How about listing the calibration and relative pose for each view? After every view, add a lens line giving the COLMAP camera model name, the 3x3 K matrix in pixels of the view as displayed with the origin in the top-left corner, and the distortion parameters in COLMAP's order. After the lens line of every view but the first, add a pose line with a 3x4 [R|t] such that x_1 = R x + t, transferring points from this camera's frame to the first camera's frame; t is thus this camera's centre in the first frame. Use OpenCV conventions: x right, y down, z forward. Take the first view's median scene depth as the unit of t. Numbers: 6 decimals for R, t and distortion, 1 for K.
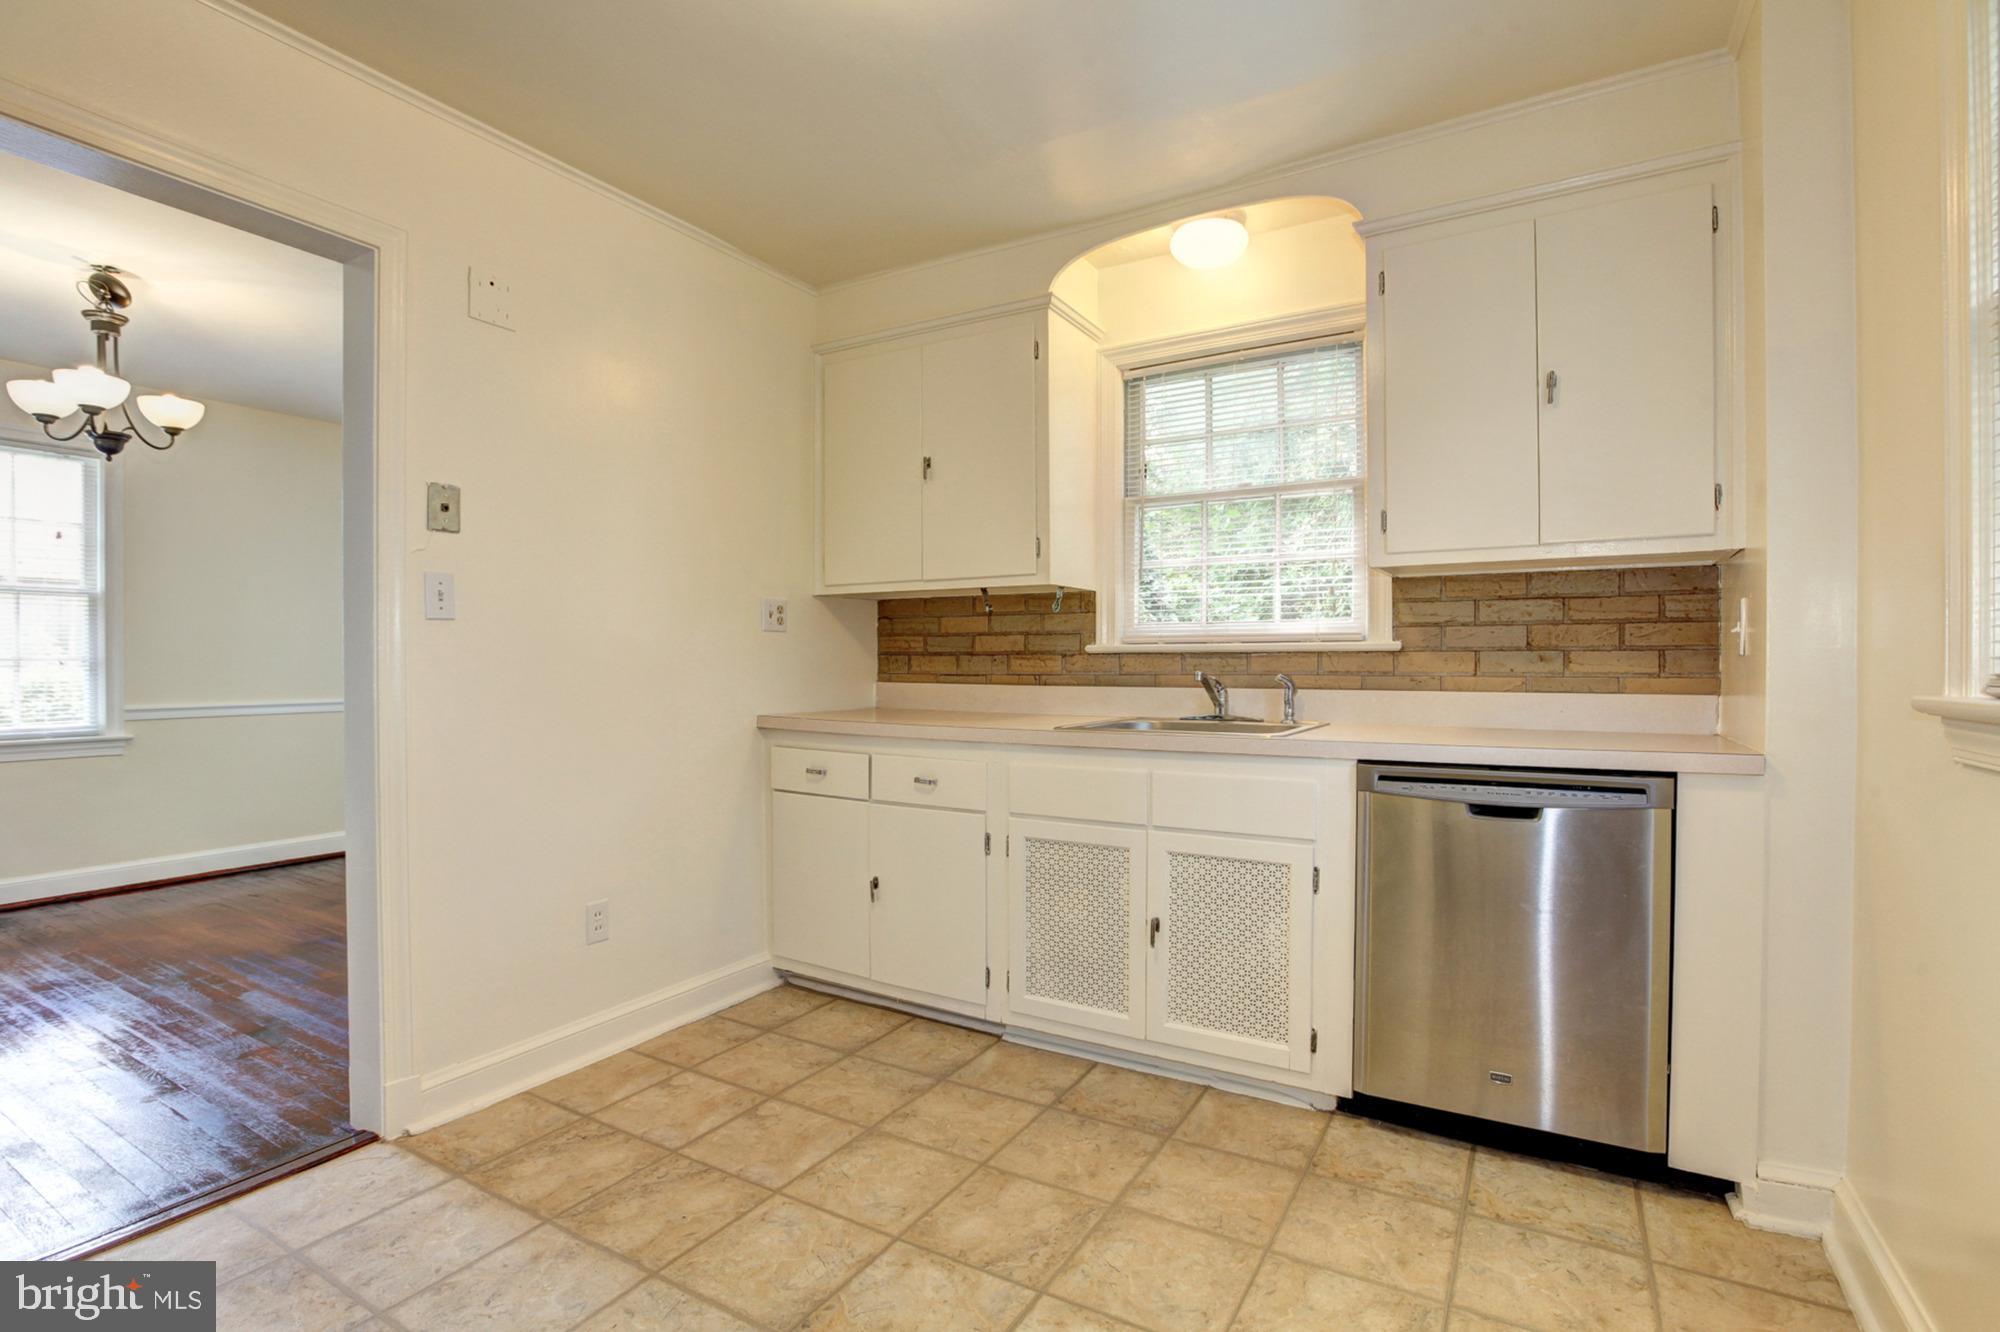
lens RADIAL K [[931.3, 0, 1010.0], [0, 931.3, 674.9], [0, 0, 1]] dist [-0.054479, 0.019894]
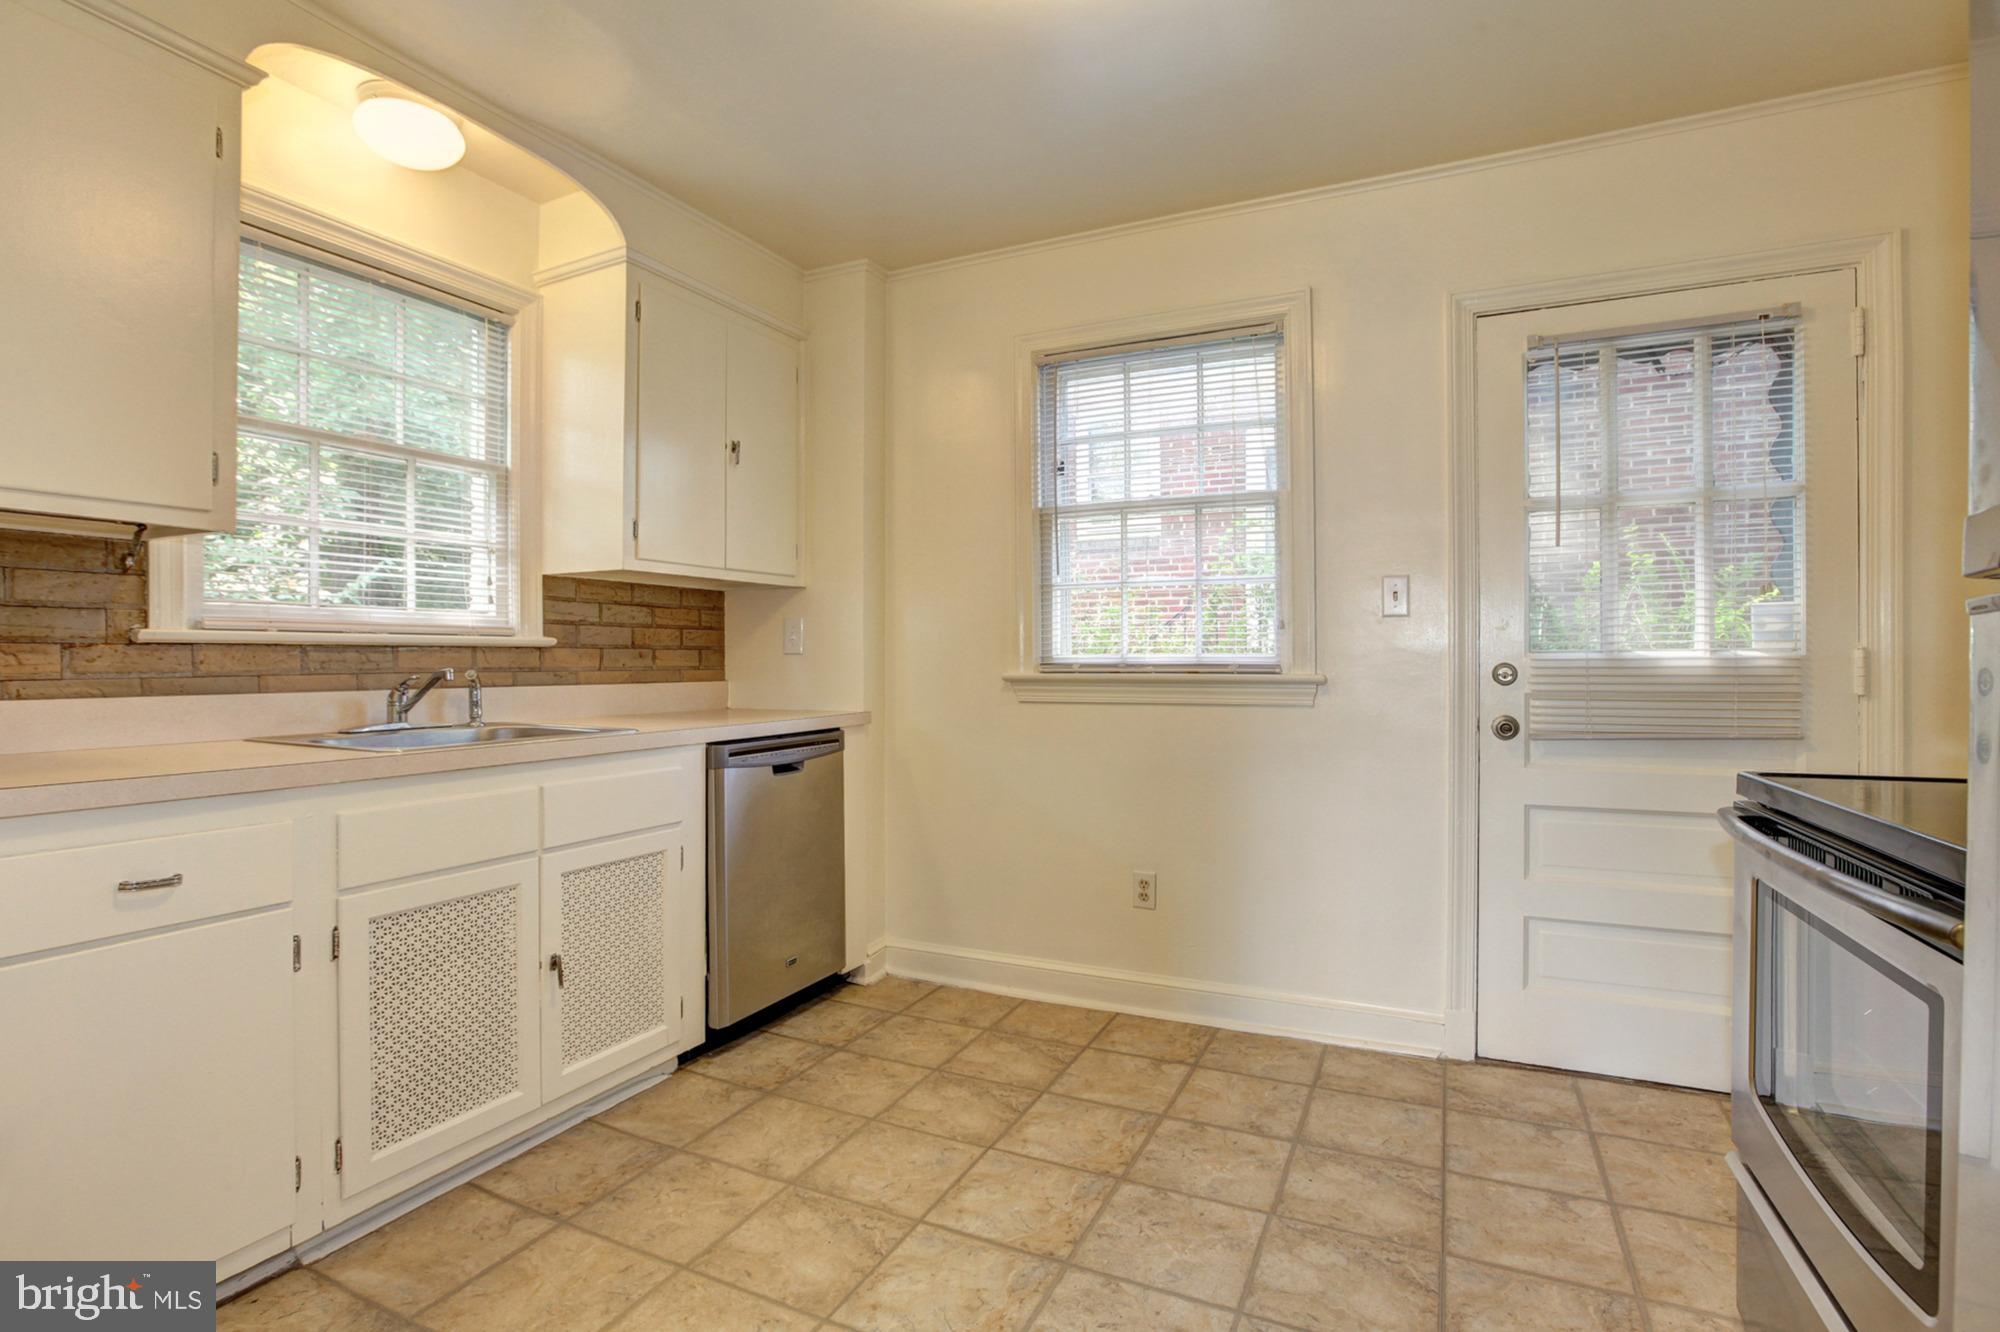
lens RADIAL K [[952.1, 0, 989.9], [0, 952.1, 674.3], [0, 0, 1]] dist [-0.058279, 0.021630]
pose [[-0.068823, -0.012808, 0.997547, -0.730617], [0.015120, 0.999789, 0.013880, -0.003081], [-0.997514, 0.016038, -0.068615, 0.651984]]
